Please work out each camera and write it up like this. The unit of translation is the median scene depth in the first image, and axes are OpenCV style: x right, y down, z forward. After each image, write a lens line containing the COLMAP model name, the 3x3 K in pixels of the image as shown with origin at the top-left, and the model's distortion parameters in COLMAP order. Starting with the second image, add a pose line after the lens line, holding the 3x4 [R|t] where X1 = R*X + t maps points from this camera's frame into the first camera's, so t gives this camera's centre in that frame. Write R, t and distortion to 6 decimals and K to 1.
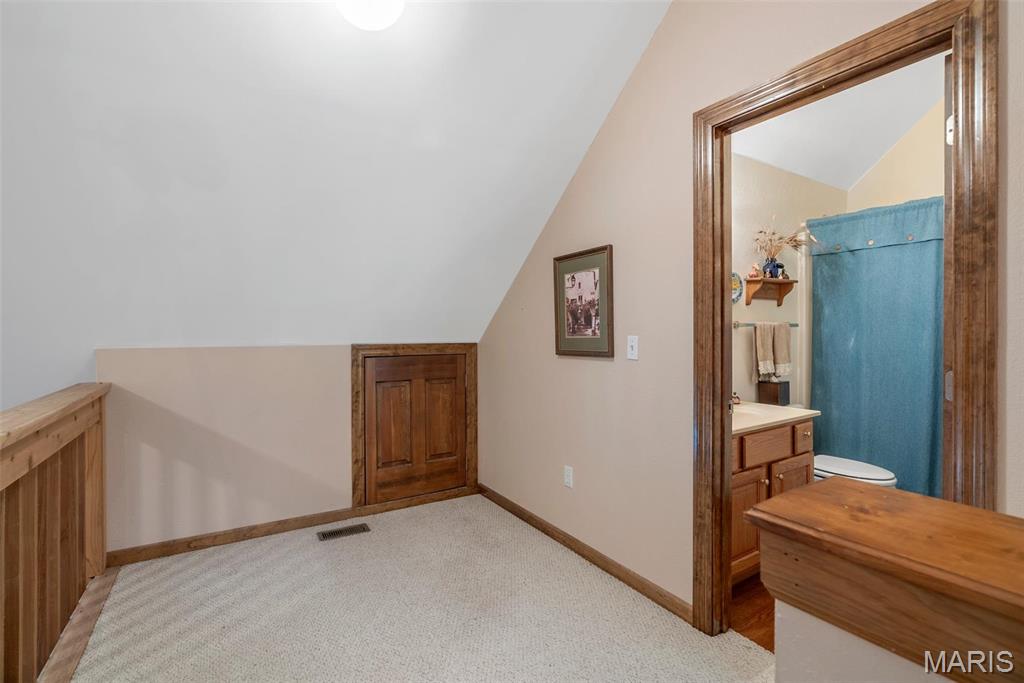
lens RADIAL K [[463.7, 0, 514.0], [0, 463.7, 339.5], [0, 0, 1]] dist [-0.004177, 0.000275]
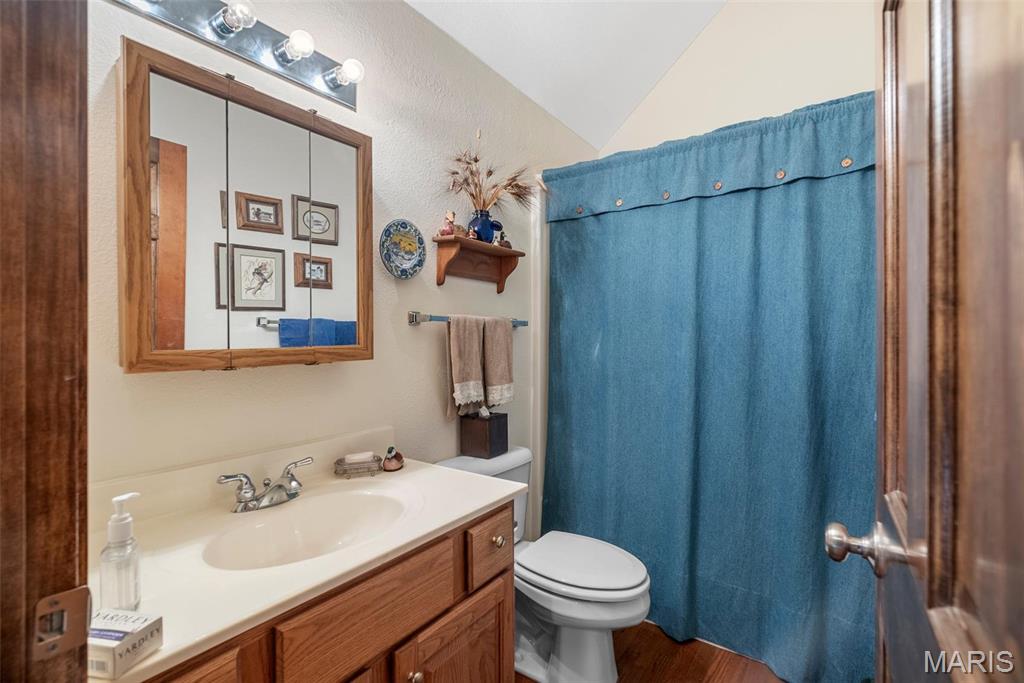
lens RADIAL K [[463.7, 0, 510.2], [0, 463.7, 343.2], [0, 0, 1]] dist [-0.004177, 0.000275]
pose [[0.923854, 0.005890, 0.382699, 0.362565], [-0.001845, 0.999938, -0.010936, 0.004094], [-0.382740, 0.009397, 0.923808, 0.432114]]
